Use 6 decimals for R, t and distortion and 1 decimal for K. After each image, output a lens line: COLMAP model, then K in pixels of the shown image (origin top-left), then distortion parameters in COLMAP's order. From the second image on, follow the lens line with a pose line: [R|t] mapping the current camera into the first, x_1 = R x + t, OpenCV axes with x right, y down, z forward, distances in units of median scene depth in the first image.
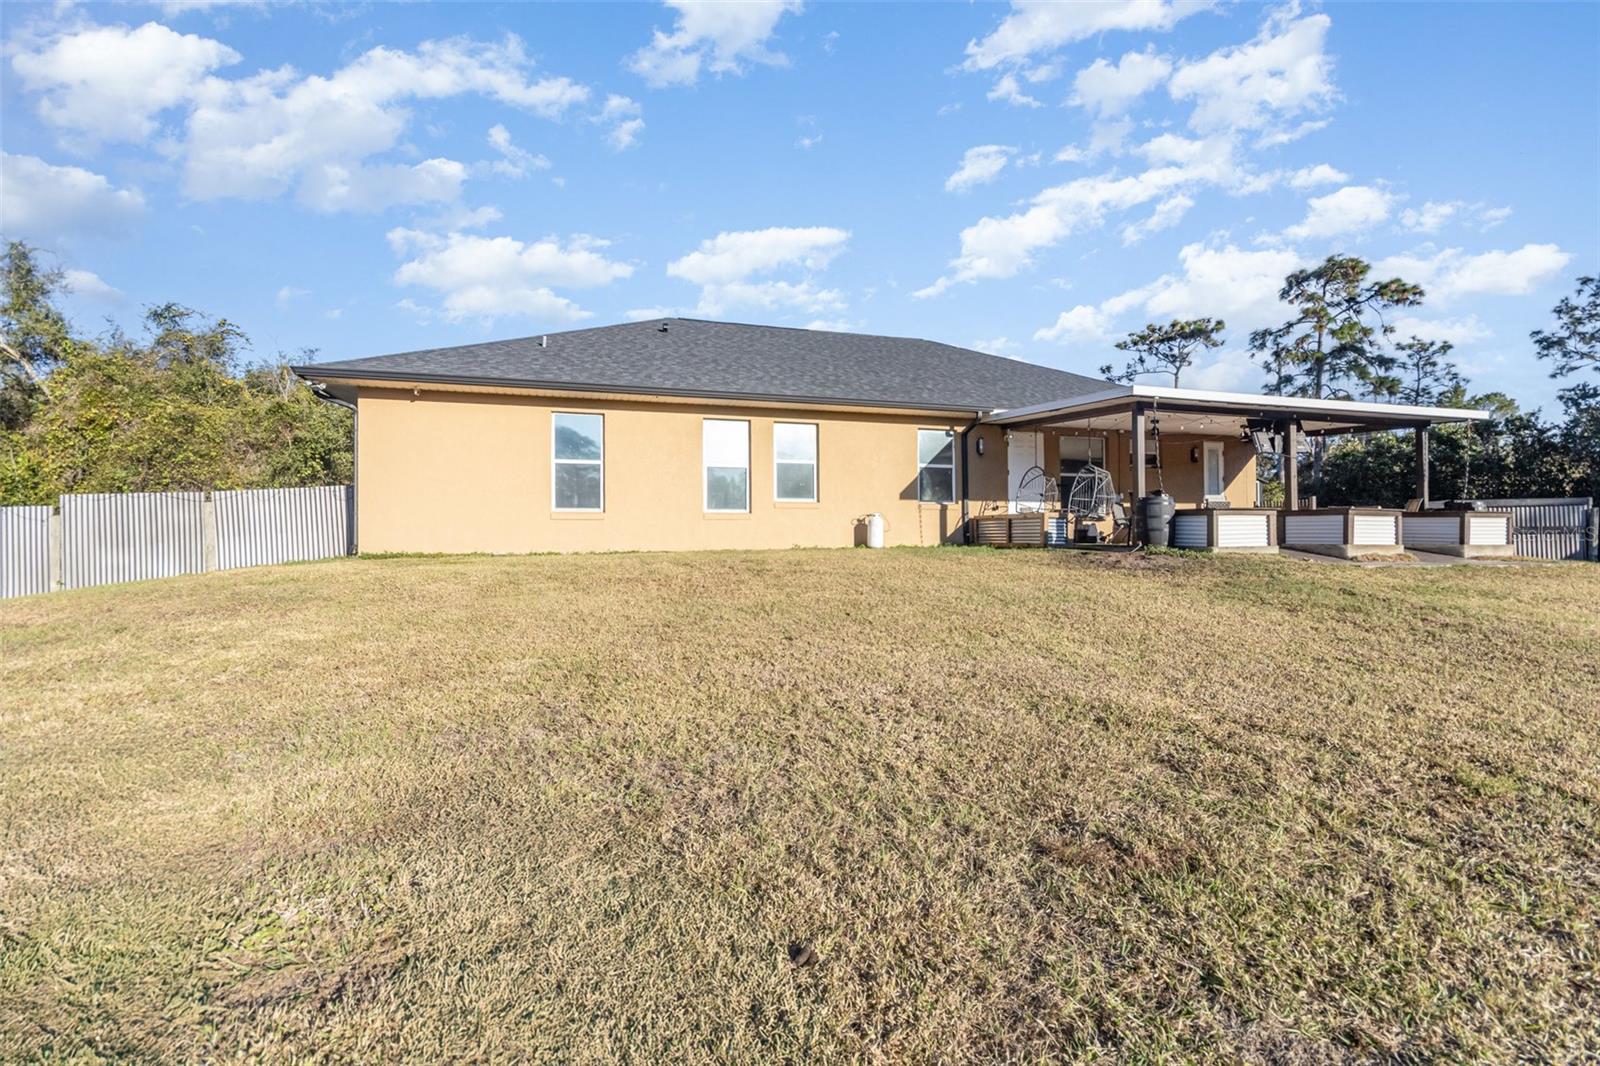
lens RADIAL K [[735.9, 0, 808.2], [0, 735.9, 466.9], [0, 0, 1]] dist [0.004078, -0.001259]
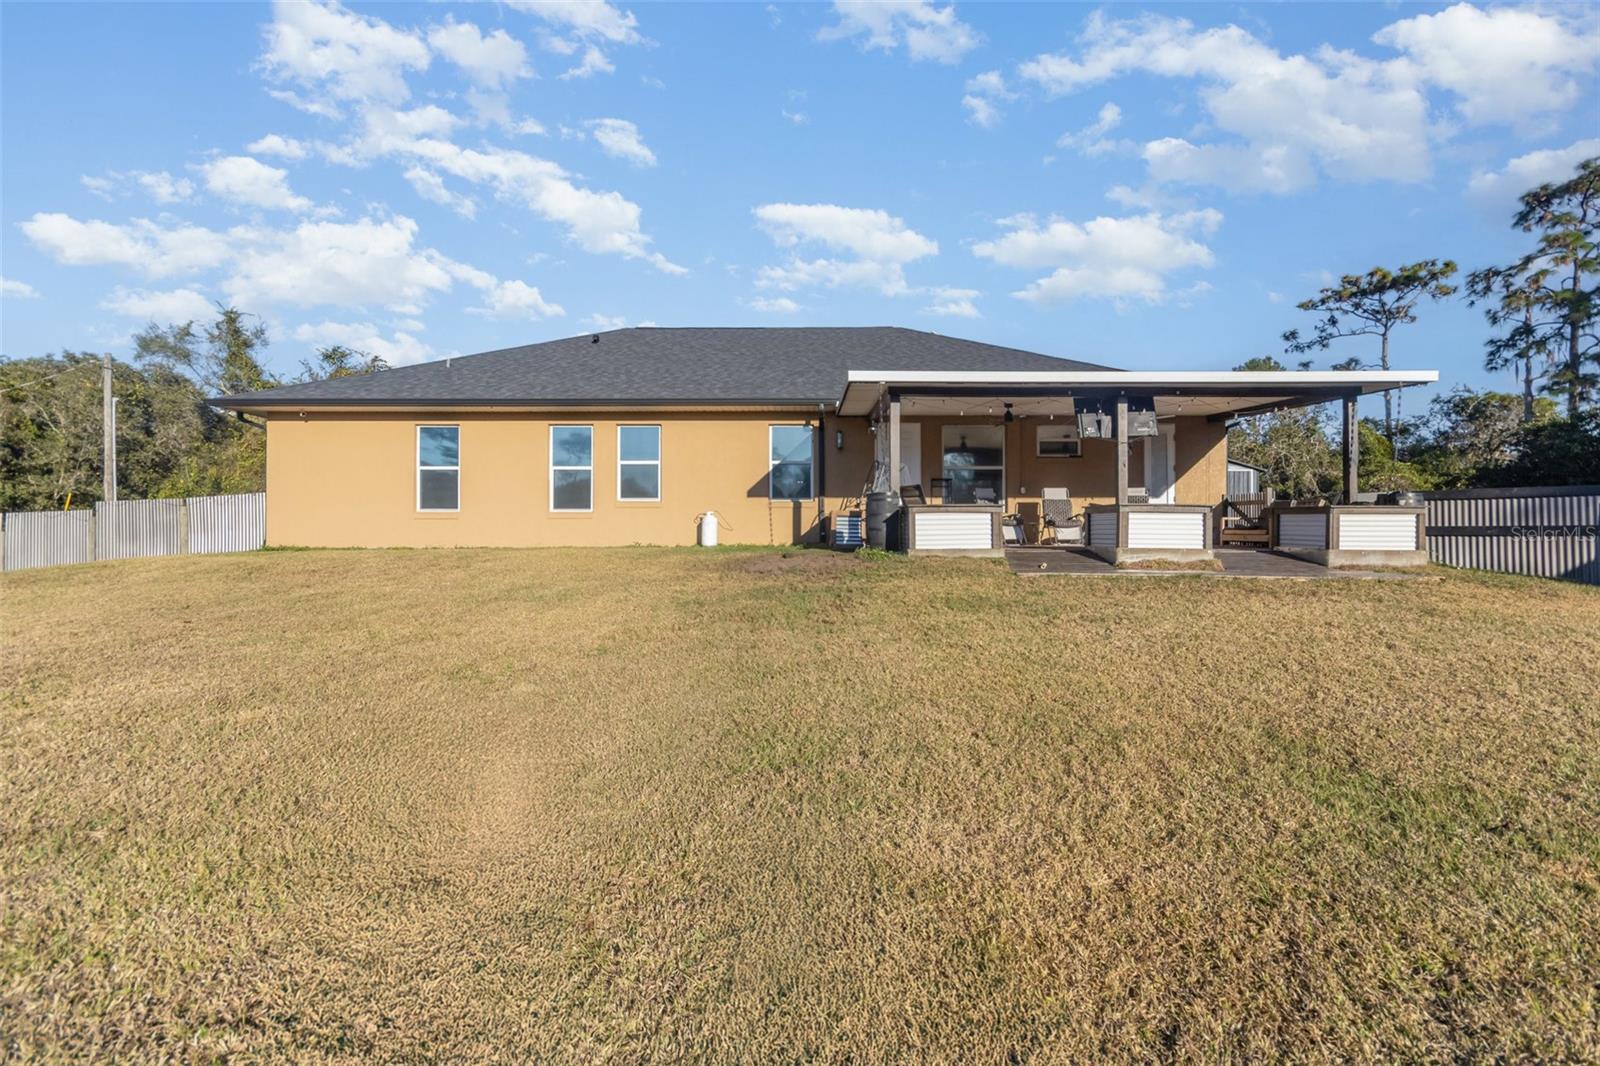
lens RADIAL K [[735.9, 0, 821.0], [0, 735.9, 475.3], [0, 0, 1]] dist [0.004078, -0.001259]
pose [[0.949315, -0.021618, -0.313582, 0.512029], [0.026789, 0.999567, 0.012190, 0.005717], [0.313183, -0.019973, 0.949483, 0.106660]]
